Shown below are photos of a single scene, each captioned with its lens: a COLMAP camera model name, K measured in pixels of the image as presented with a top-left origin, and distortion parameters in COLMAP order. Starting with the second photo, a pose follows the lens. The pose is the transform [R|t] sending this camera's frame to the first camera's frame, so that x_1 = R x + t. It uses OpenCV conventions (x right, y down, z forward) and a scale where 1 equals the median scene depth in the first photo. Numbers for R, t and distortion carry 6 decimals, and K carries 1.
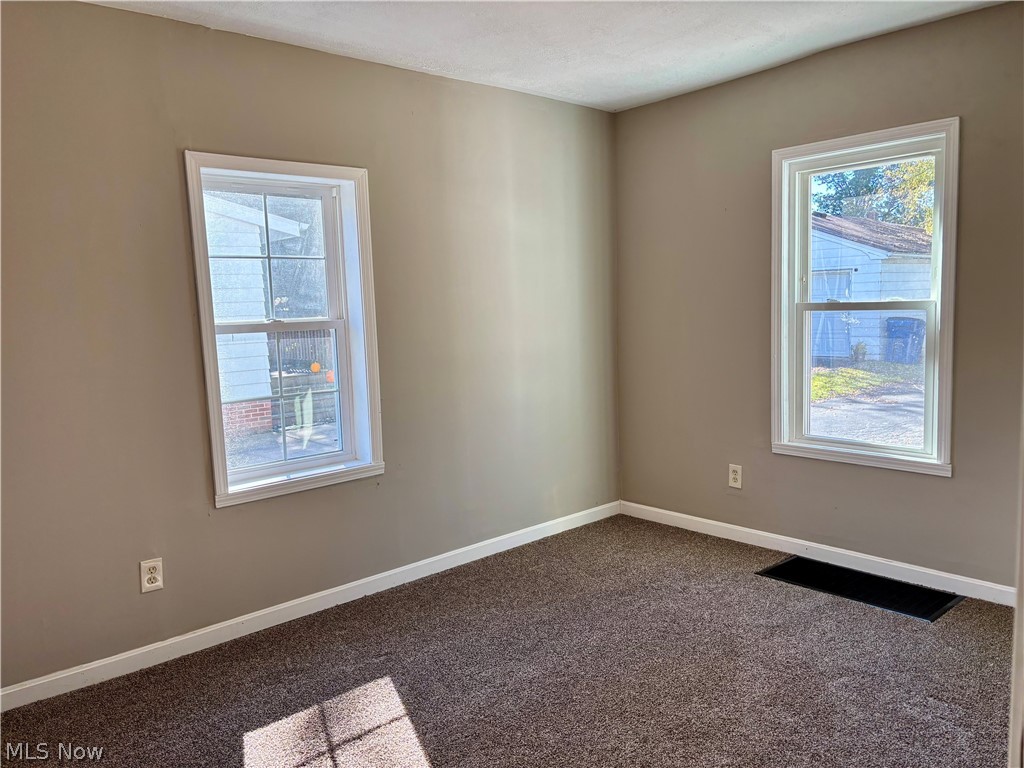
lens RADIAL K [[783.6, 0, 520.6], [0, 783.6, 387.1], [0, 0, 1]] dist [0.030219, -0.020254]
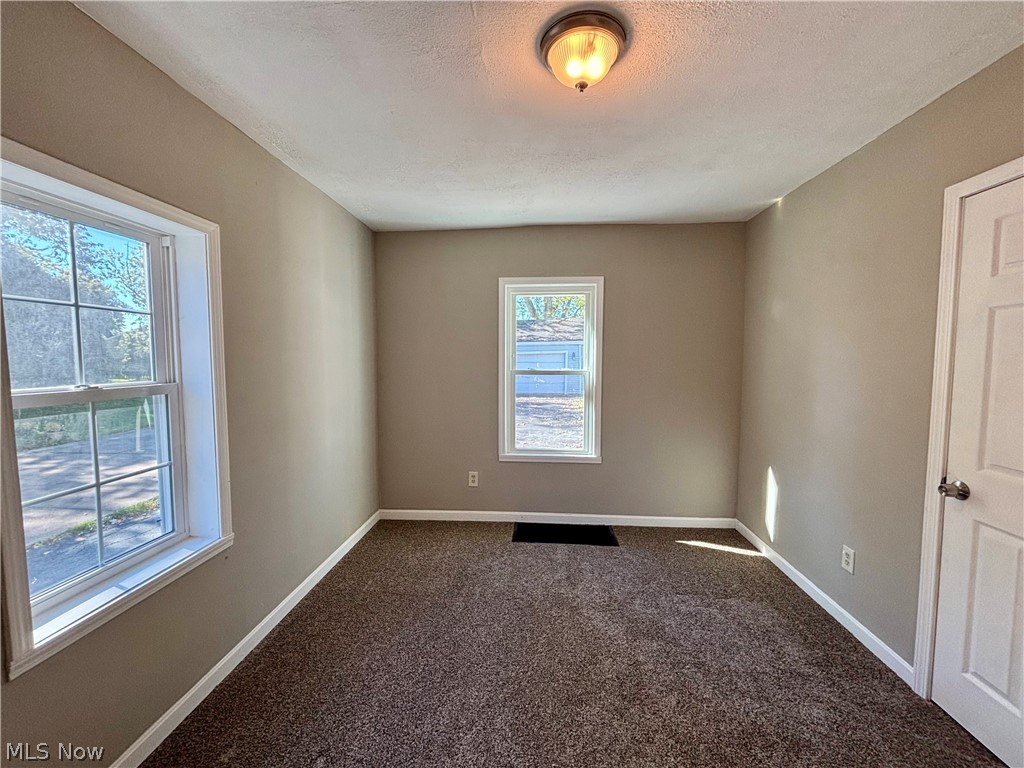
lens RADIAL K [[416.8, 0, 508.2], [0, 416.8, 380.5], [0, 0, 1]] dist [-0.000765, -0.000723]
pose [[0.709951, -0.007214, 0.704214, -0.291538], [0.050384, 0.997905, -0.040573, -0.051280], [-0.702446, 0.064286, 0.708828, 0.398889]]
